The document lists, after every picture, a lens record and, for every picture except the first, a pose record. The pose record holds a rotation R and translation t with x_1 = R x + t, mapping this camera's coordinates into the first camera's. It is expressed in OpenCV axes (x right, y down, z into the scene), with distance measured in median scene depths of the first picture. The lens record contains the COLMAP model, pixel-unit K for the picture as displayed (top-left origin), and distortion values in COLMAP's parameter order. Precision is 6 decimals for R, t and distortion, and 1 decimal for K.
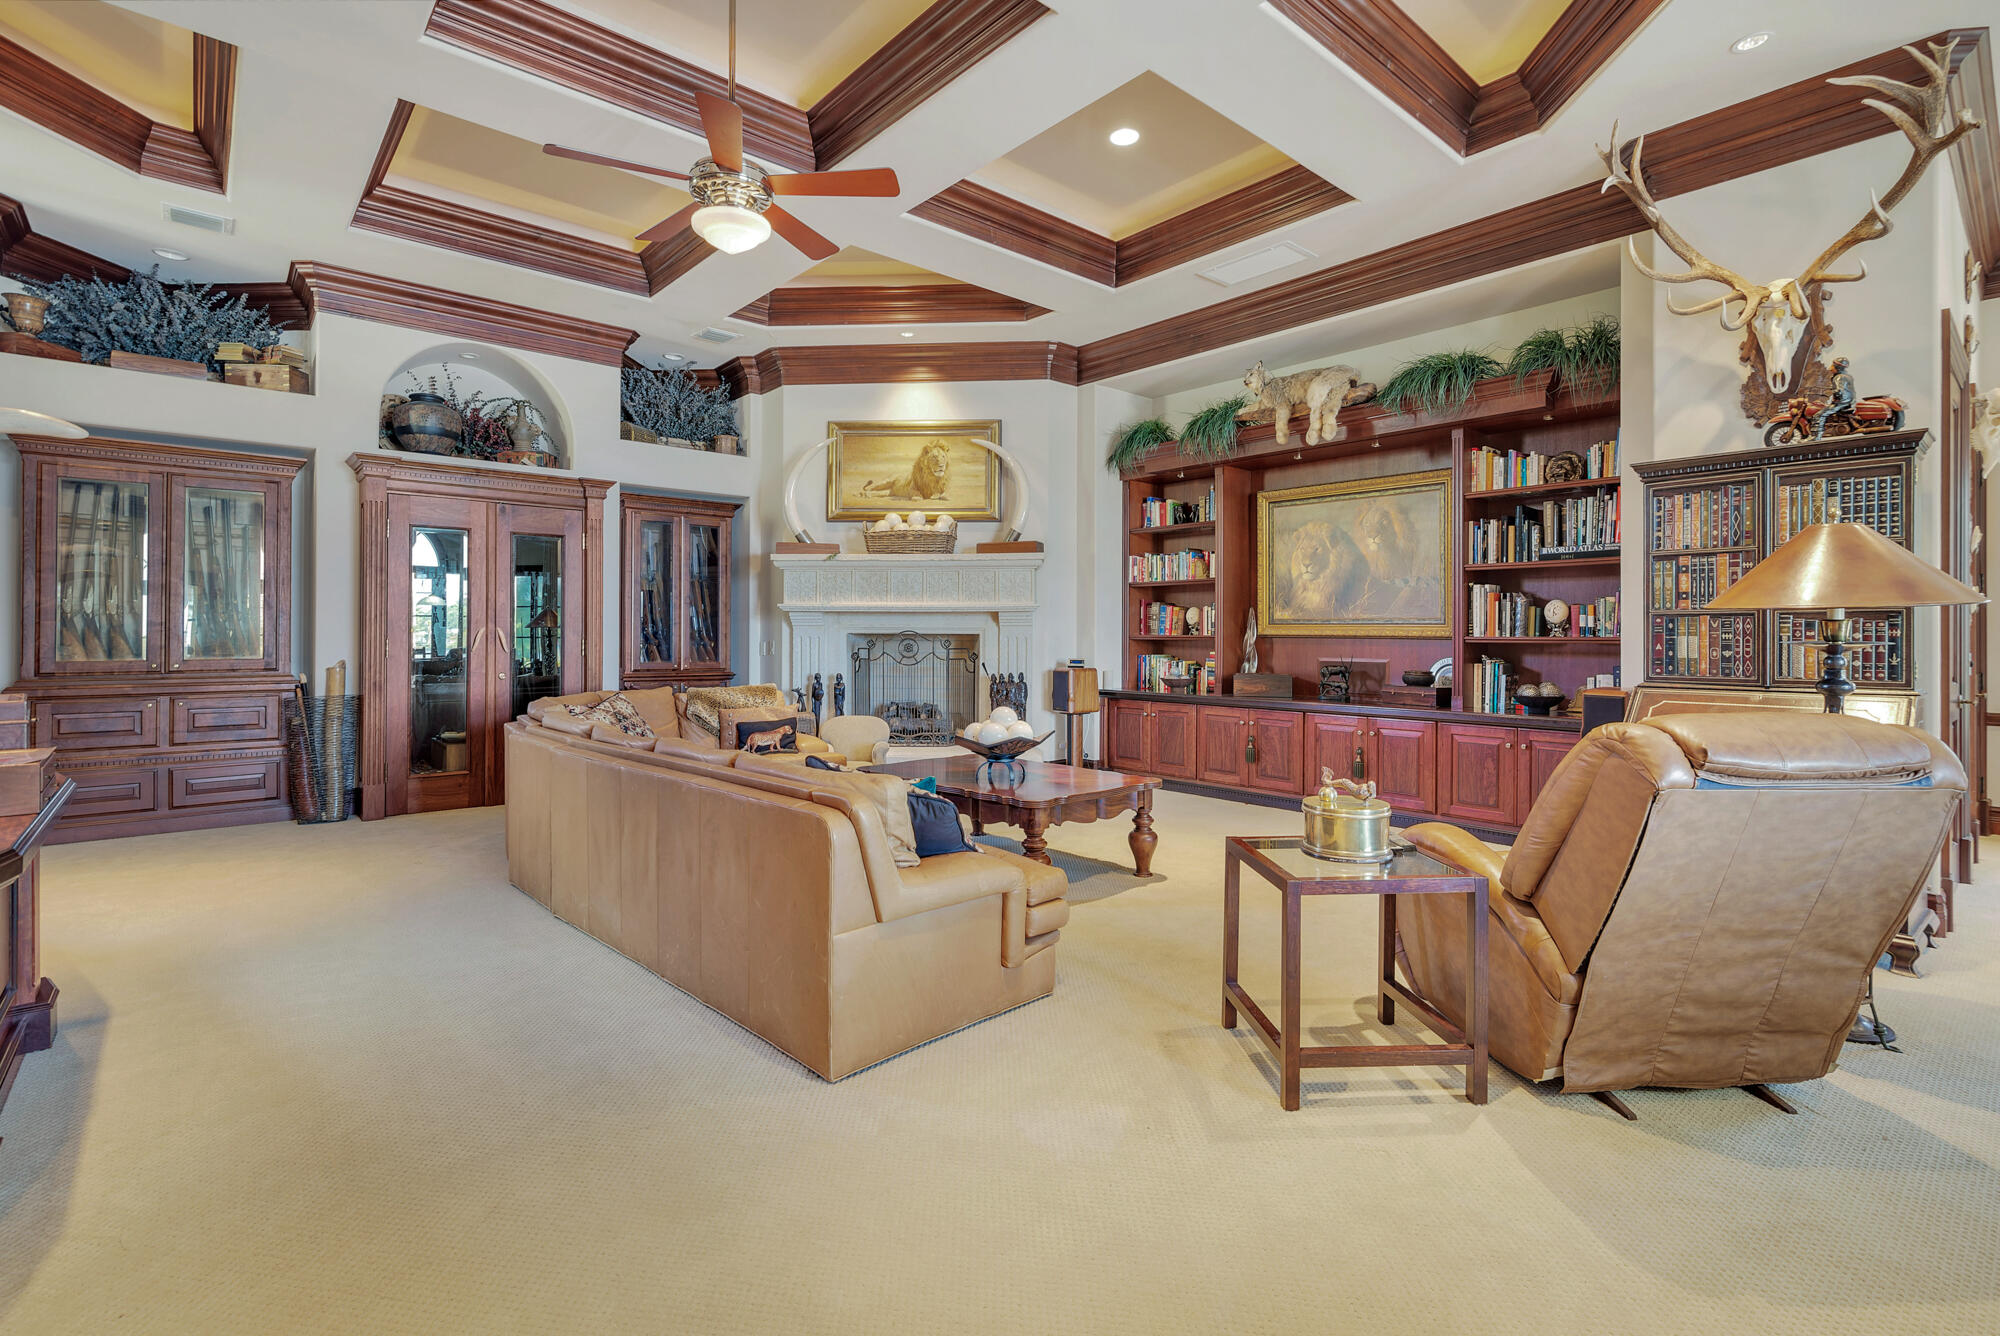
lens RADIAL K [[919.0, 0, 1003.8], [0, 919.0, 657.3], [0, 0, 1]] dist [-0.000123, 0.000185]
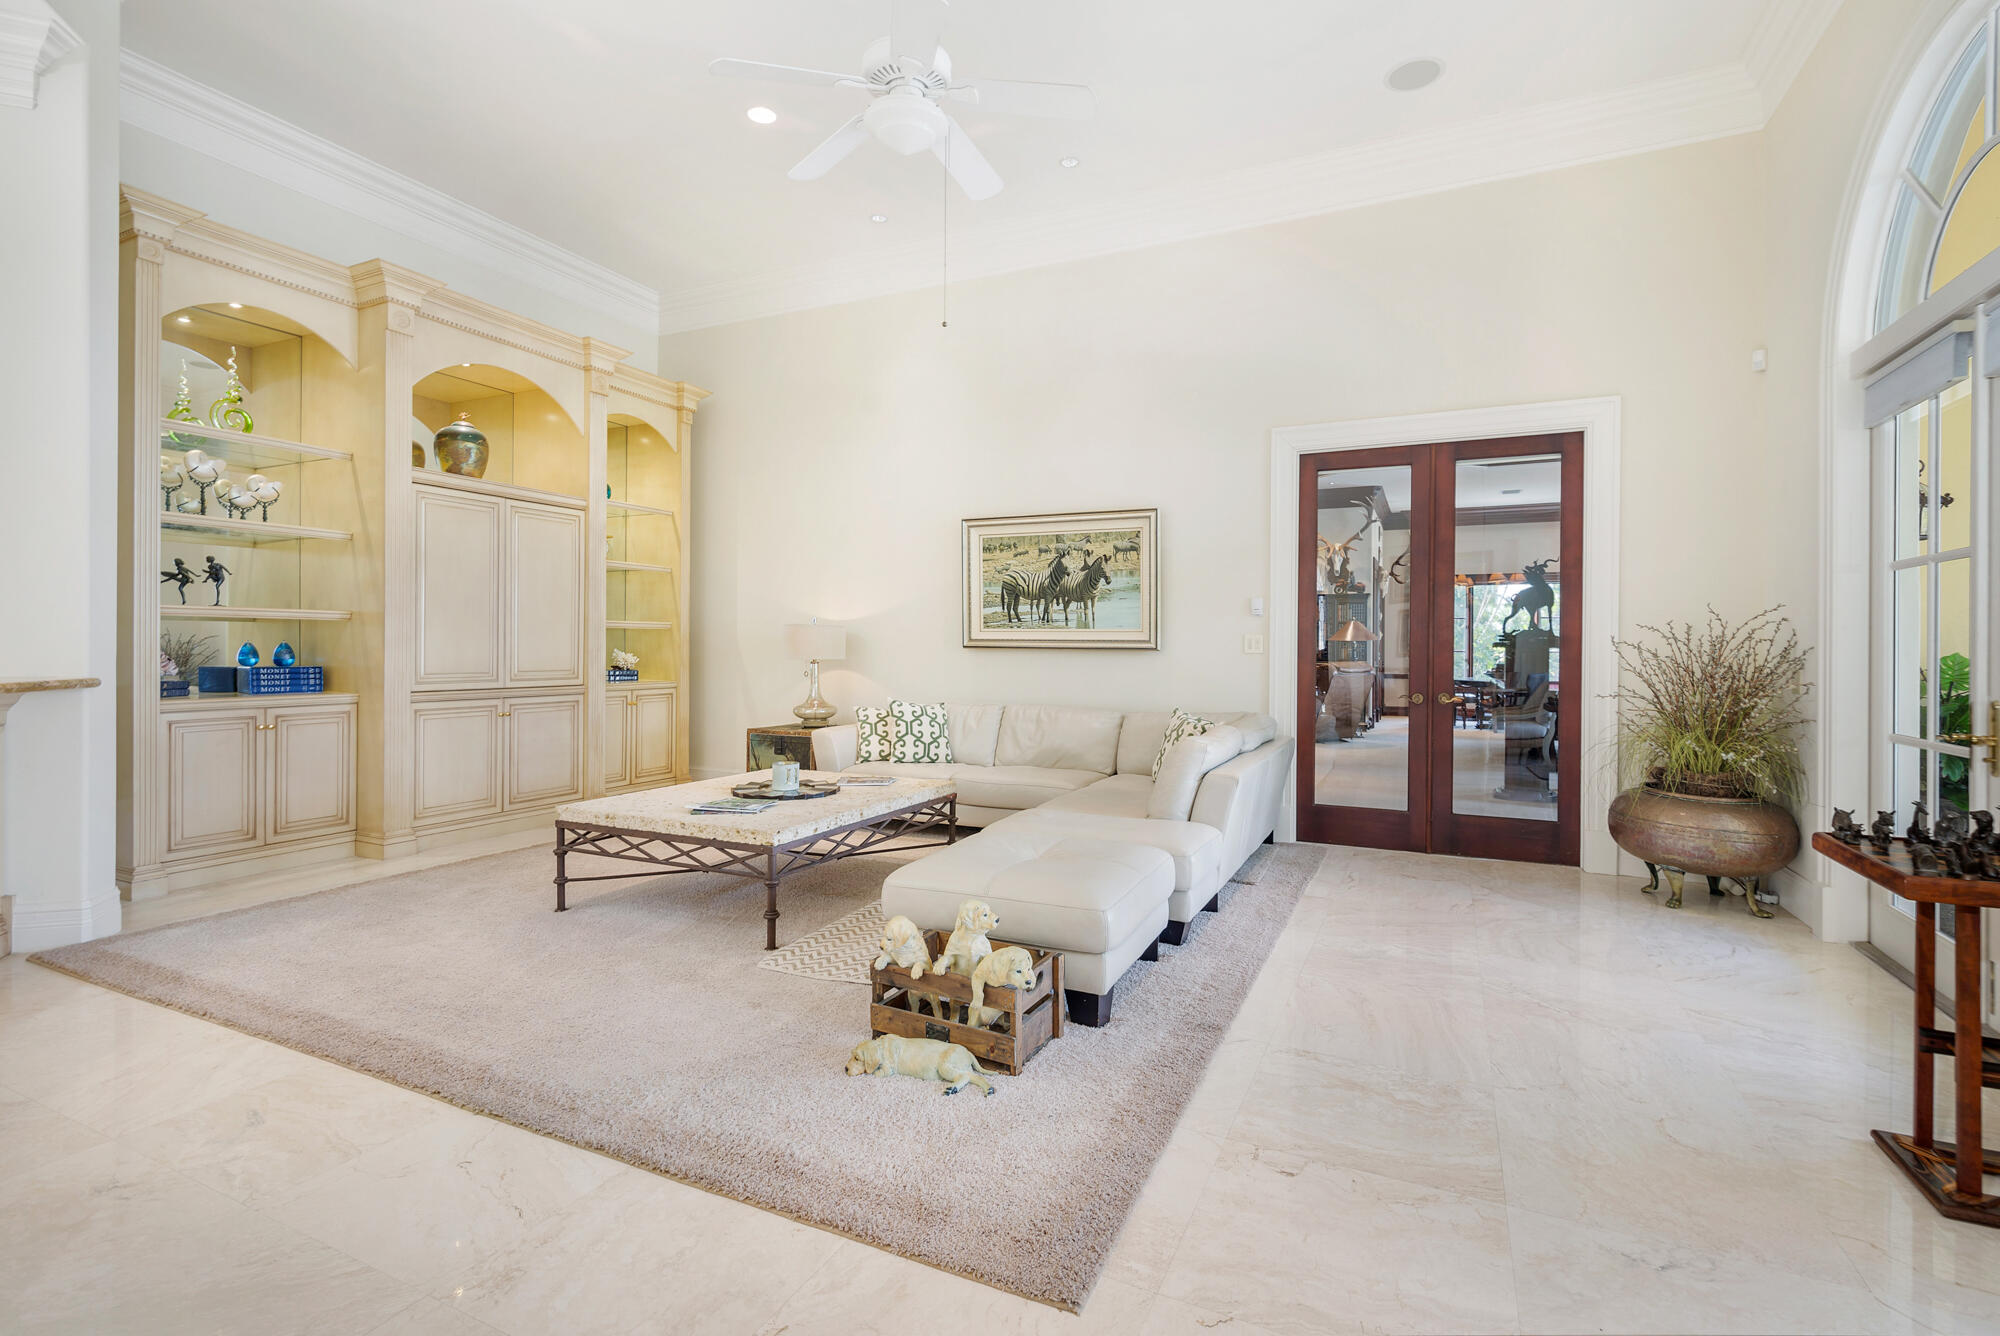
lens RADIAL K [[919.0, 0, 998.2], [0, 919.0, 670.4], [0, 0, 1]] dist [-0.000123, 0.000185]
pose [[0.917799, 0.004680, 0.397019, -1.718507], [-0.005467, 0.999985, 0.000850, 0.065624], [-0.397008, -0.002951, 0.917810, -1.685453]]
